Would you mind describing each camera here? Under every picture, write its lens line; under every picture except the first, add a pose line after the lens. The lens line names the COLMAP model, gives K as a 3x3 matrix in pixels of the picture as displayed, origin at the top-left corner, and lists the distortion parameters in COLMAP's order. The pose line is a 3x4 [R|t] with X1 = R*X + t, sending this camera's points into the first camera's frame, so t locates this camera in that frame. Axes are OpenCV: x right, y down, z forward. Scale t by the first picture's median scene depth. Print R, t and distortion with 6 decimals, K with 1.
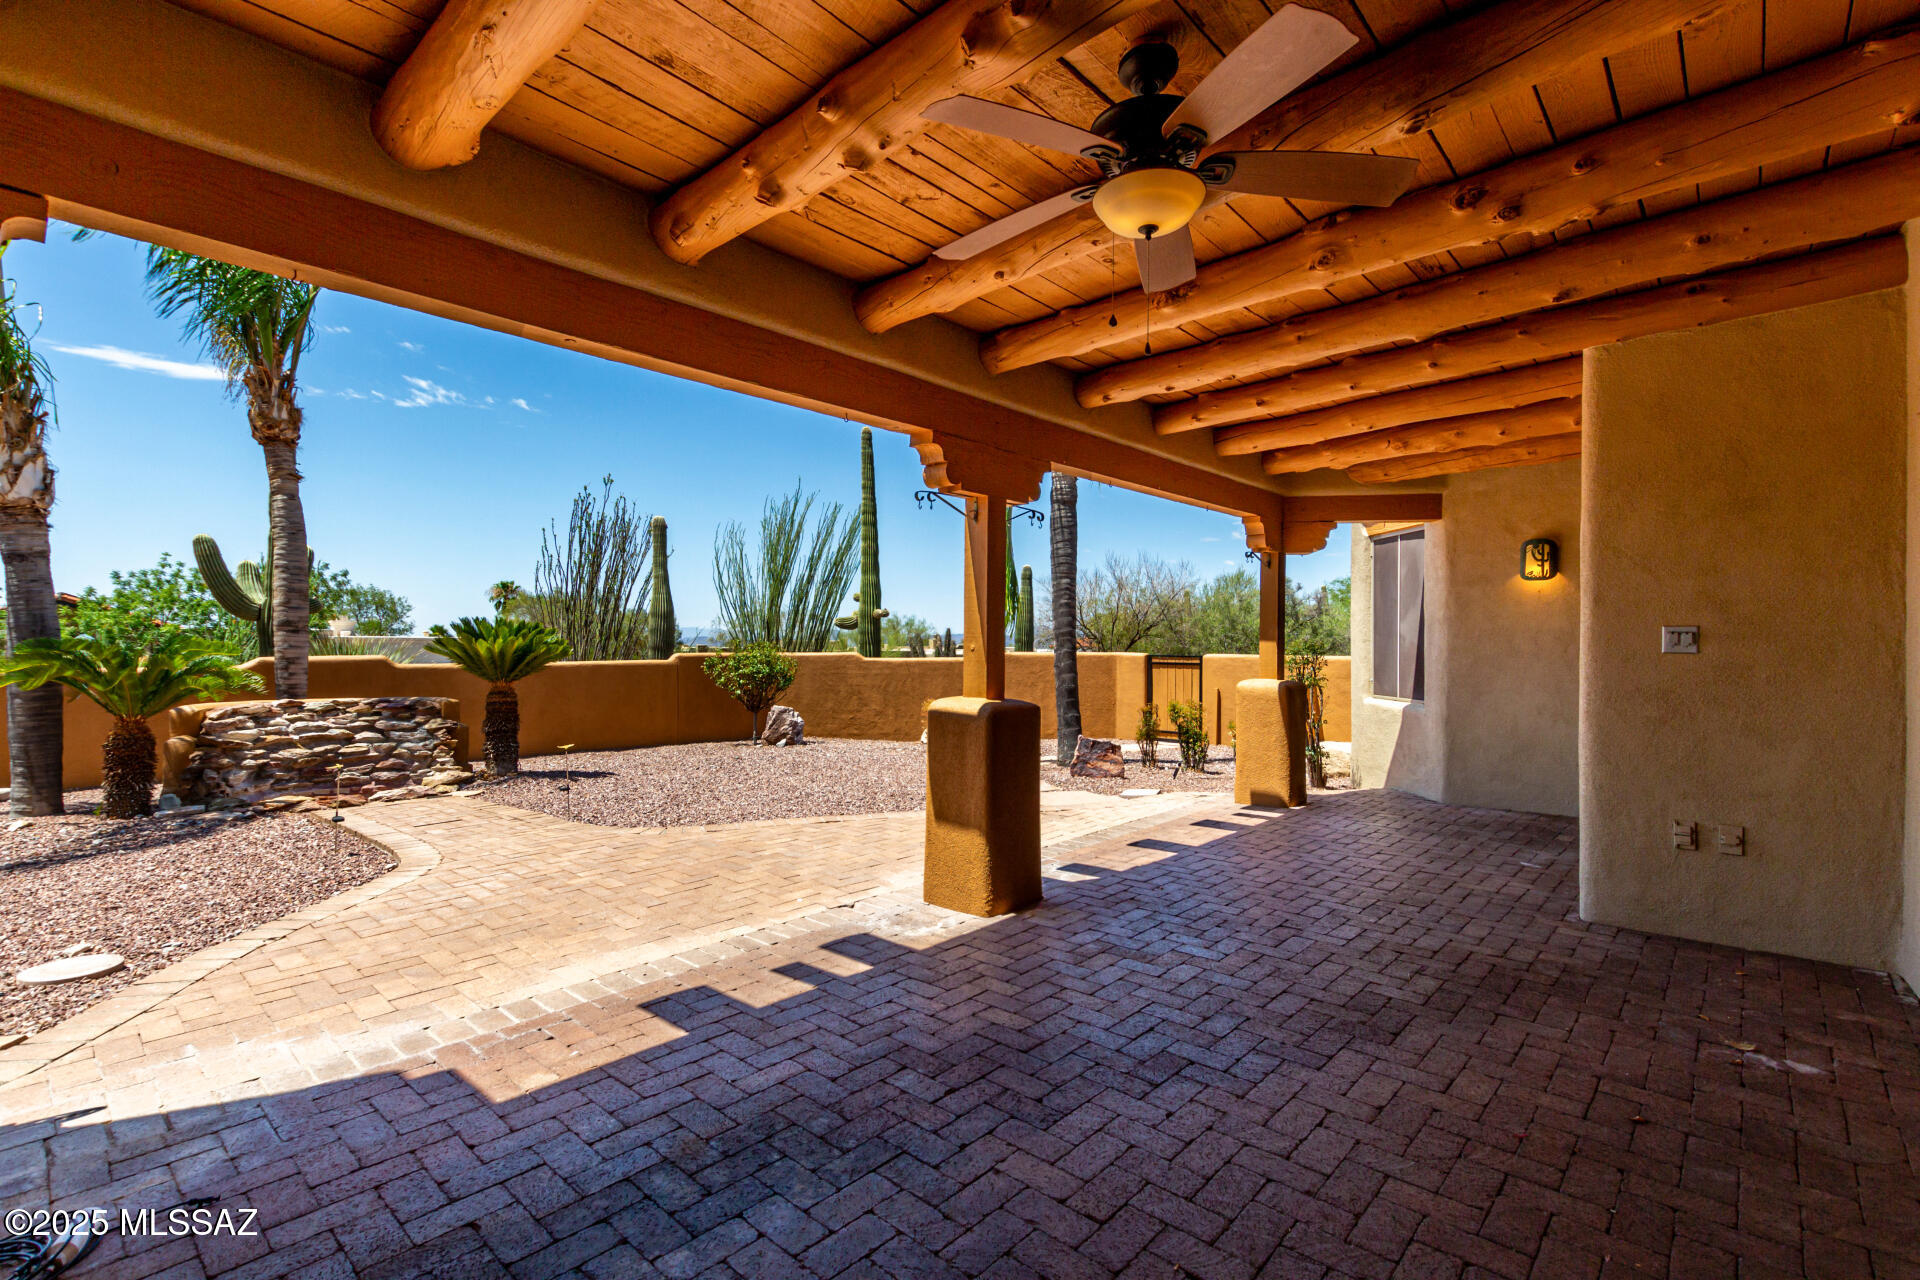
lens RADIAL K [[890.2, 0, 964.8], [0, 890.2, 643.3], [0, 0, 1]] dist [-0.000772, -0.000557]
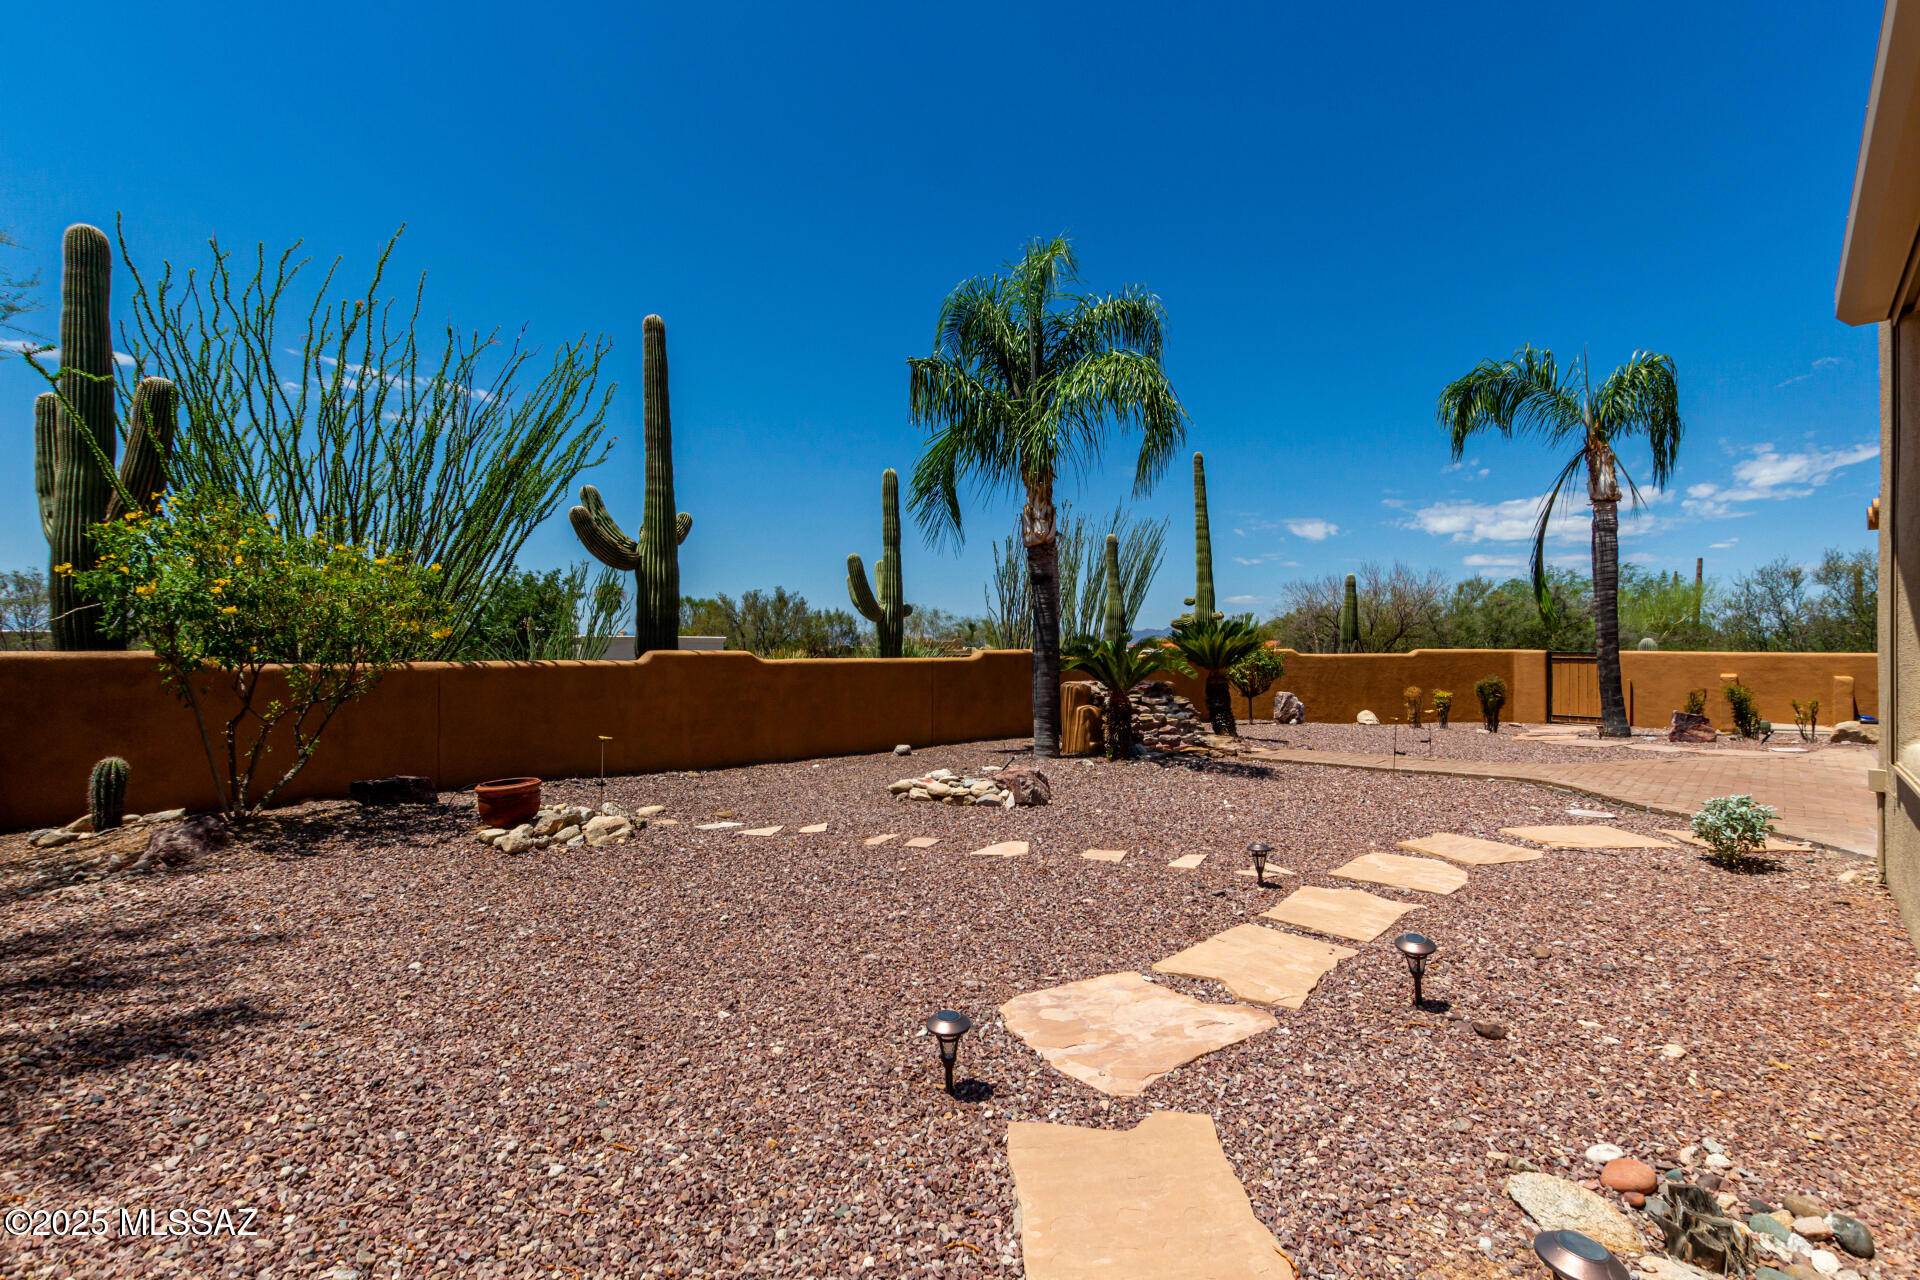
lens RADIAL K [[890.2, 0, 964.8], [0, 890.2, 643.3], [0, 0, 1]] dist [-0.000772, -0.000557]
pose [[0.999938, 0.004301, -0.010262, -0.566707], [-0.004307, 0.999991, -0.000593, 0.005098], [0.010260, 0.000637, 0.999947, -0.207294]]
